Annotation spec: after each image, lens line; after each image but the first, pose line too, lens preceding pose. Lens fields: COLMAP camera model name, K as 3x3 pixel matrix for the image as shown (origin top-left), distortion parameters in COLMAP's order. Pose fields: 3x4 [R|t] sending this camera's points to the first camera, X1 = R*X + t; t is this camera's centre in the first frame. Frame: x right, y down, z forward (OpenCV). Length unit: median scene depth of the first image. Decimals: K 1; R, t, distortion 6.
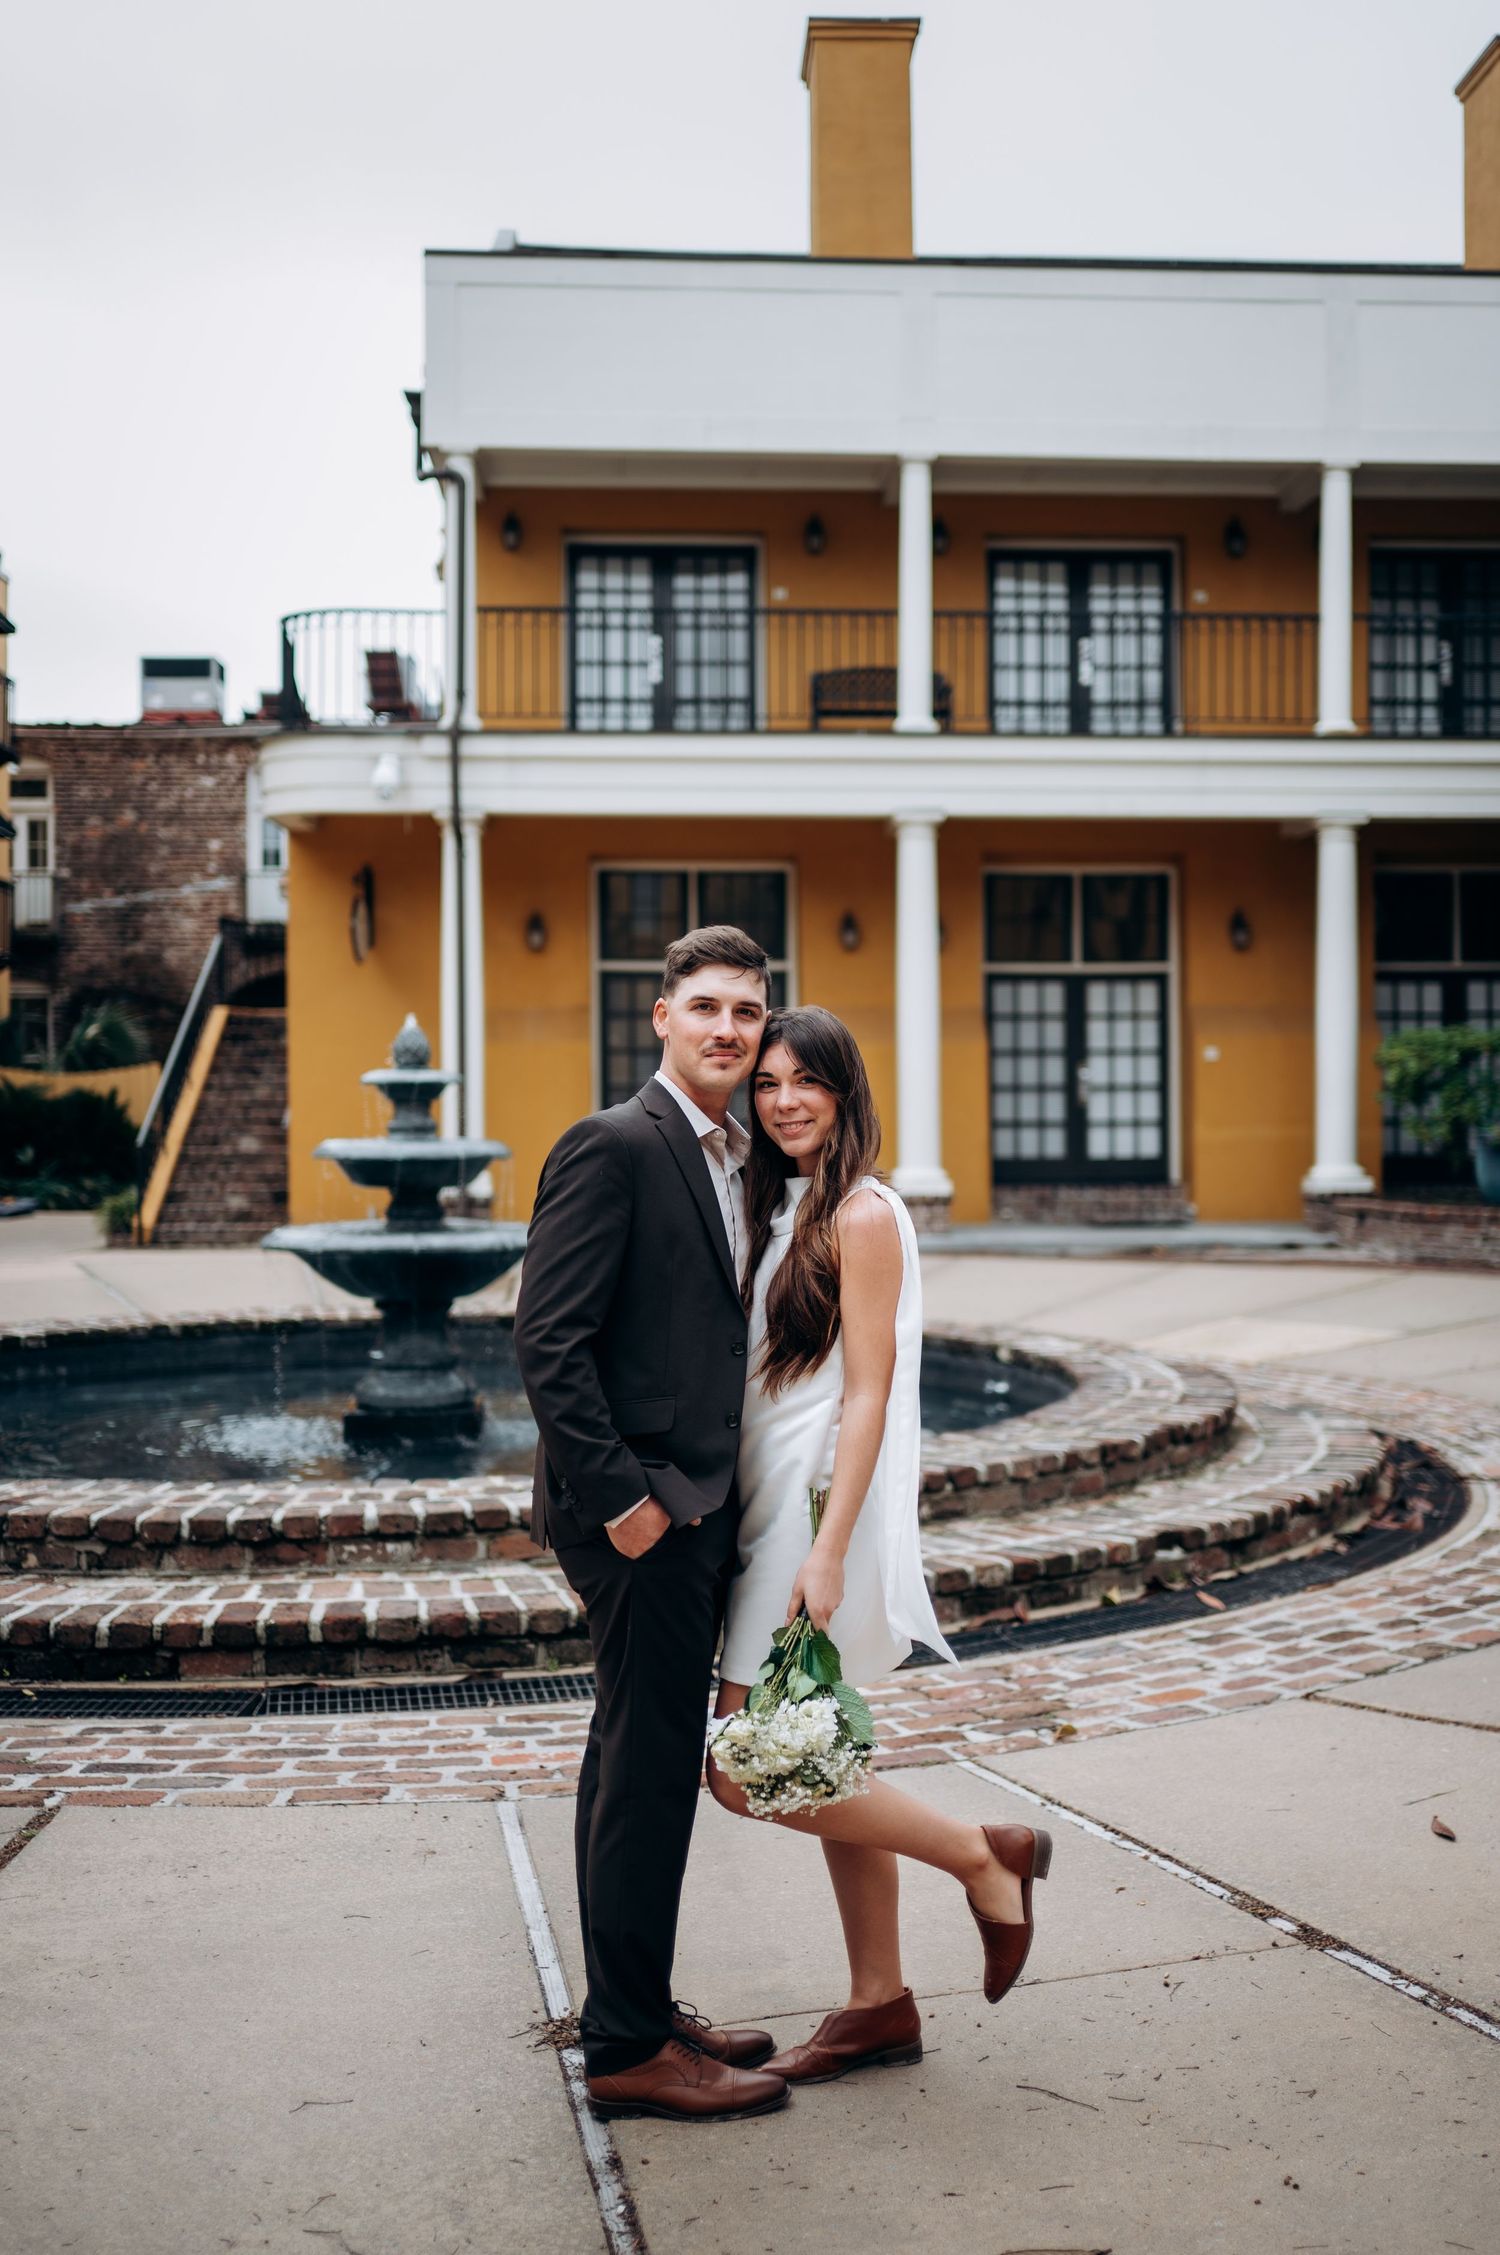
lens RADIAL K [[2475.7, 0, 753.2], [0, 2475.7, 1057.5], [0, 0, 1]] dist [-0.011795, 0.042163]
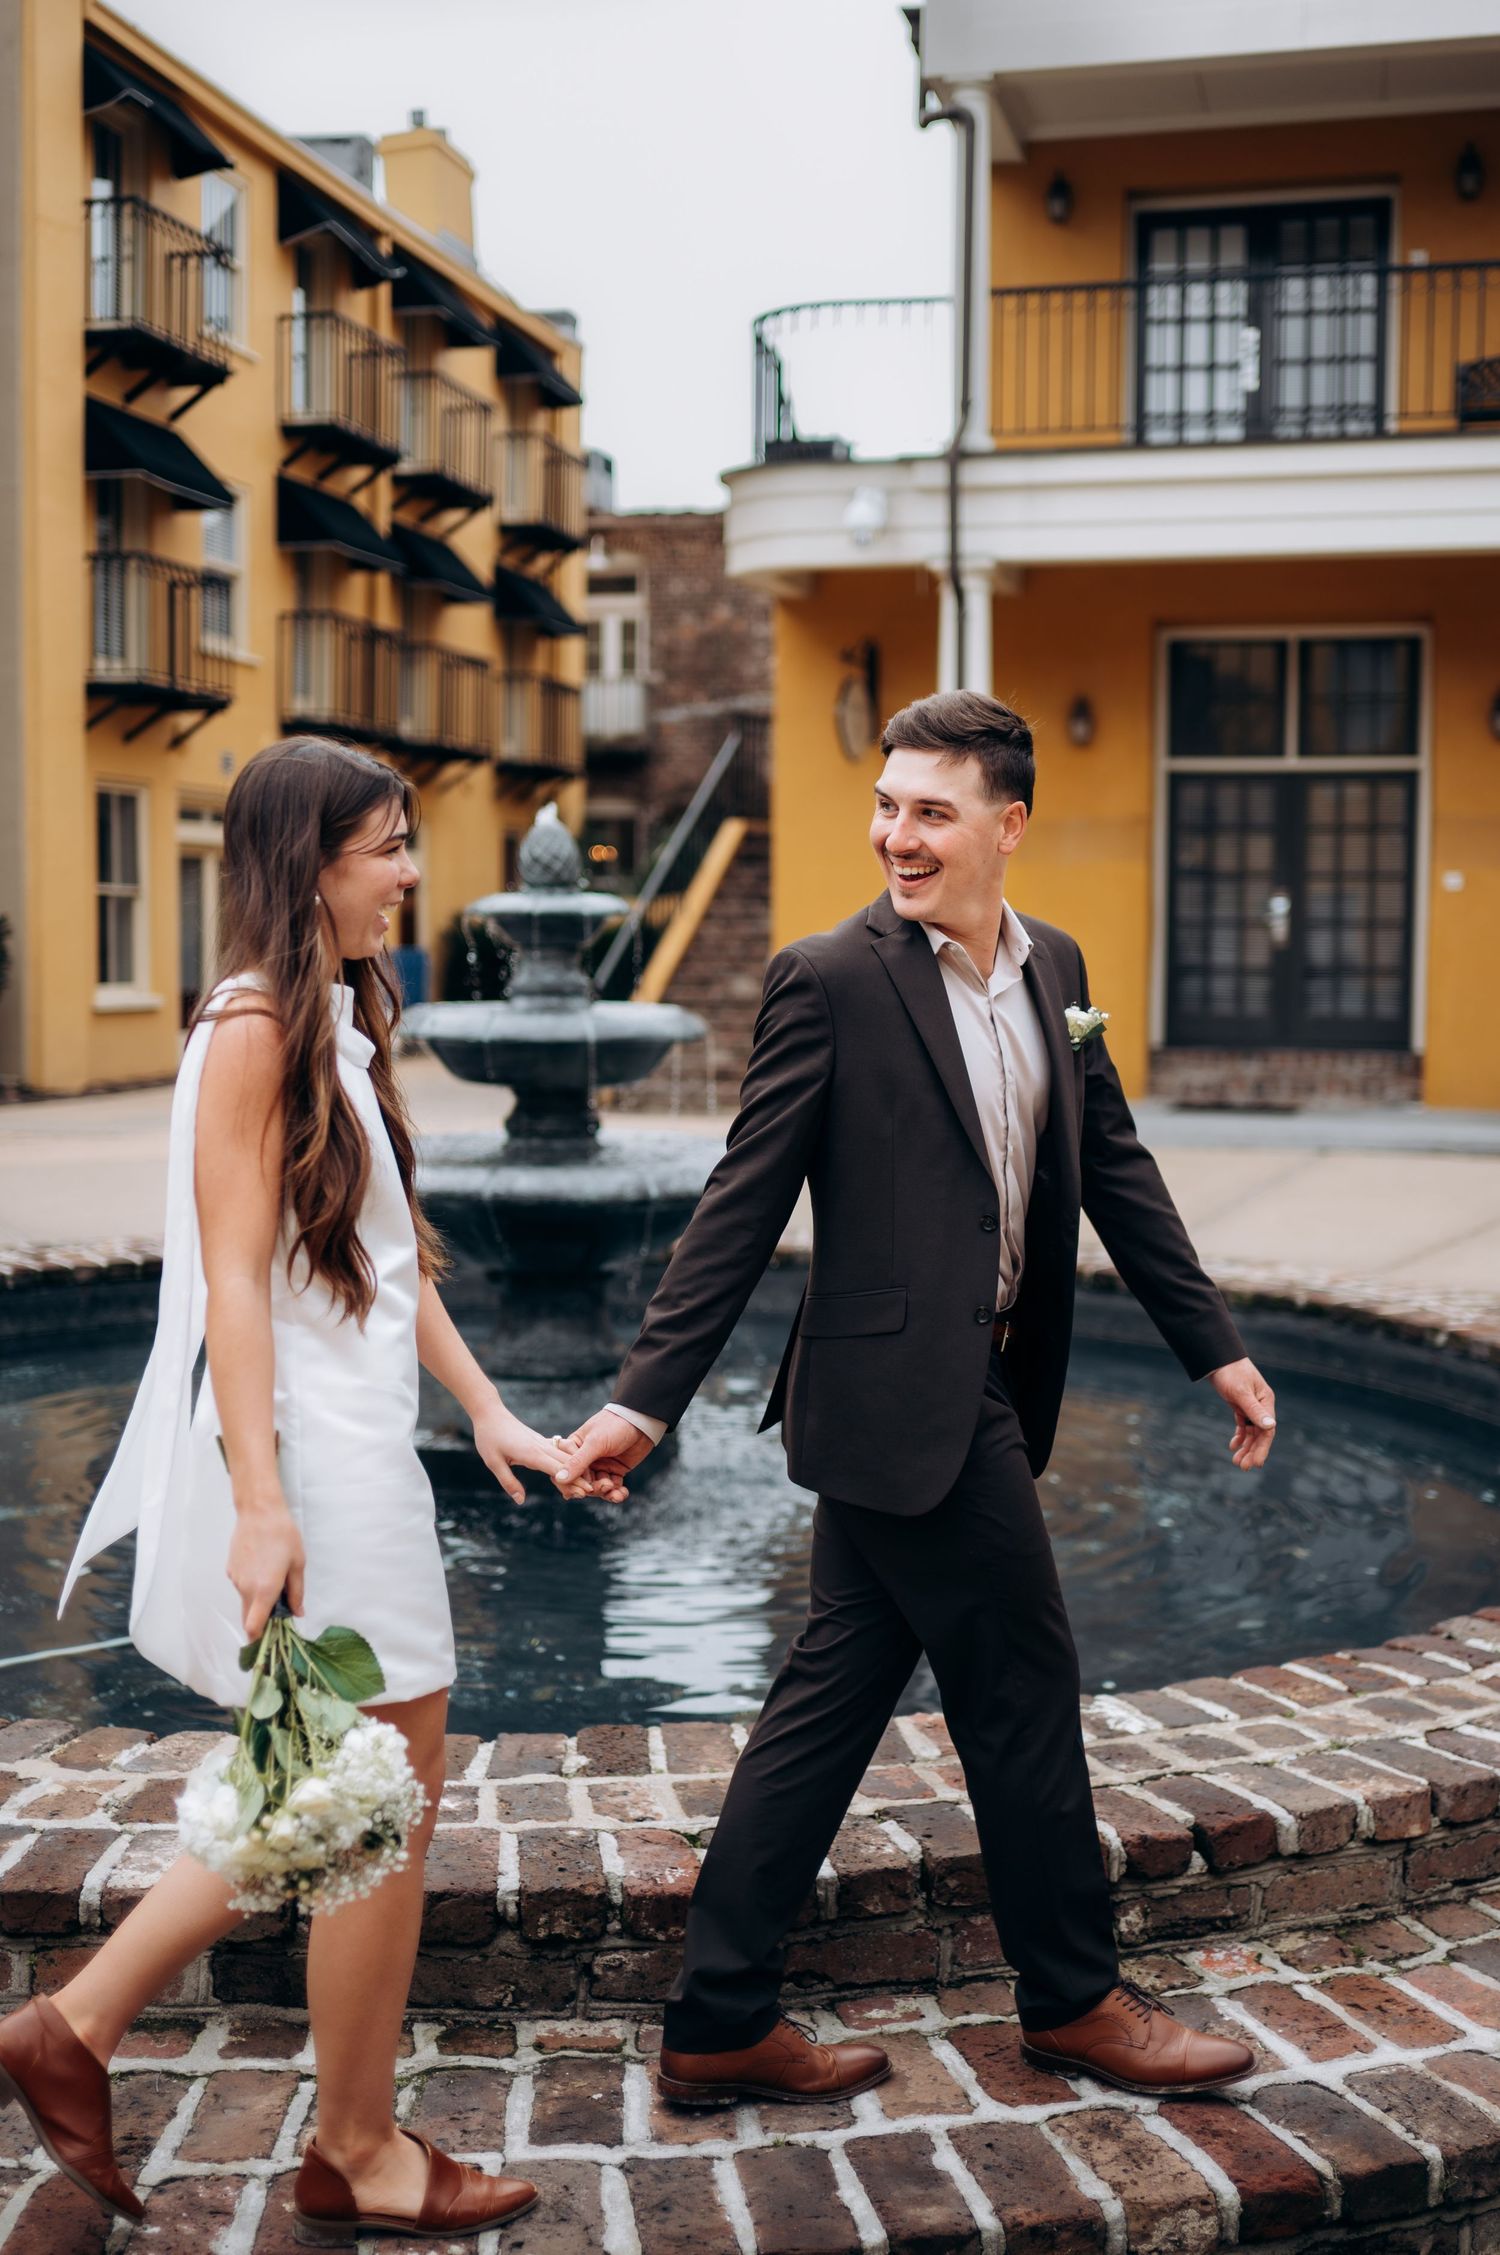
lens RADIAL K [[2475.7, 0, 753.2], [0, 2475.7, 1057.5], [0, 0, 1]] dist [-0.011795, 0.042163]
pose [[0.953011, 0.027124, -0.301718, 0.054373], [-0.006368, 0.997557, 0.069564, 0.001267], [0.302868, -0.064374, 0.950856, 0.236607]]
